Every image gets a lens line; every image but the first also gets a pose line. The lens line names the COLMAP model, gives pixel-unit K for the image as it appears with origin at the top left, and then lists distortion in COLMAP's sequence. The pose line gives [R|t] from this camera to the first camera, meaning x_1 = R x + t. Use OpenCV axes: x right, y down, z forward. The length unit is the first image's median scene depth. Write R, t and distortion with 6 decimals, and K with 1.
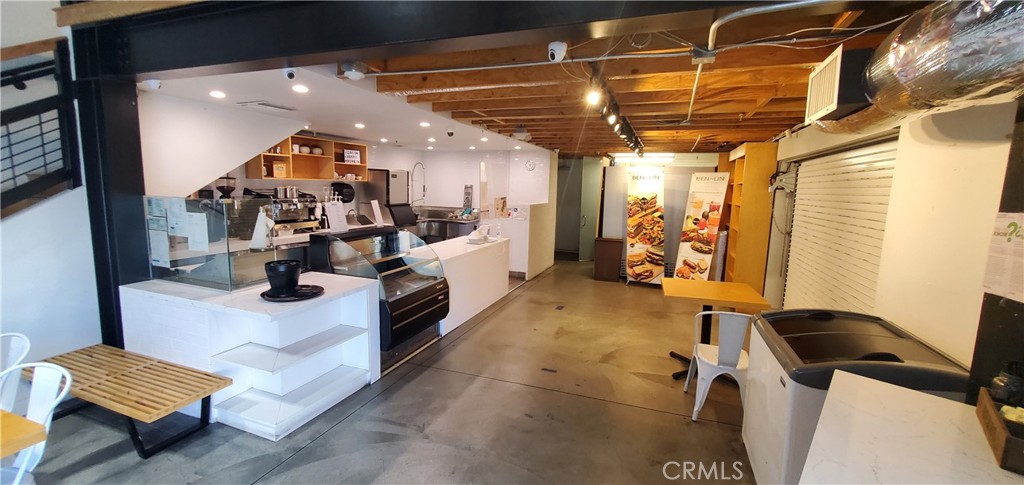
lens RADIAL K [[406.1, 0, 510.9], [0, 406.1, 236.7], [0, 0, 1]] dist [0.008901, -0.004543]
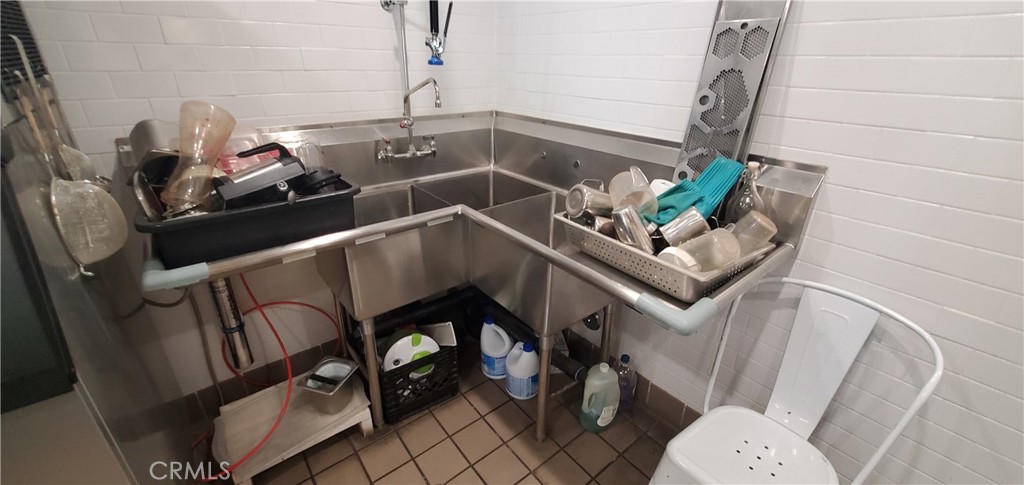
lens RADIAL K [[406.1, 0, 510.9], [0, 406.1, 236.7], [0, 0, 1]] dist [0.008901, -0.004543]
pose [[0.861191, 0.188602, -0.471995, -0.134199], [-0.052650, 0.956715, 0.286226, -0.110597], [0.505547, -0.221645, 0.833844, 1.173649]]
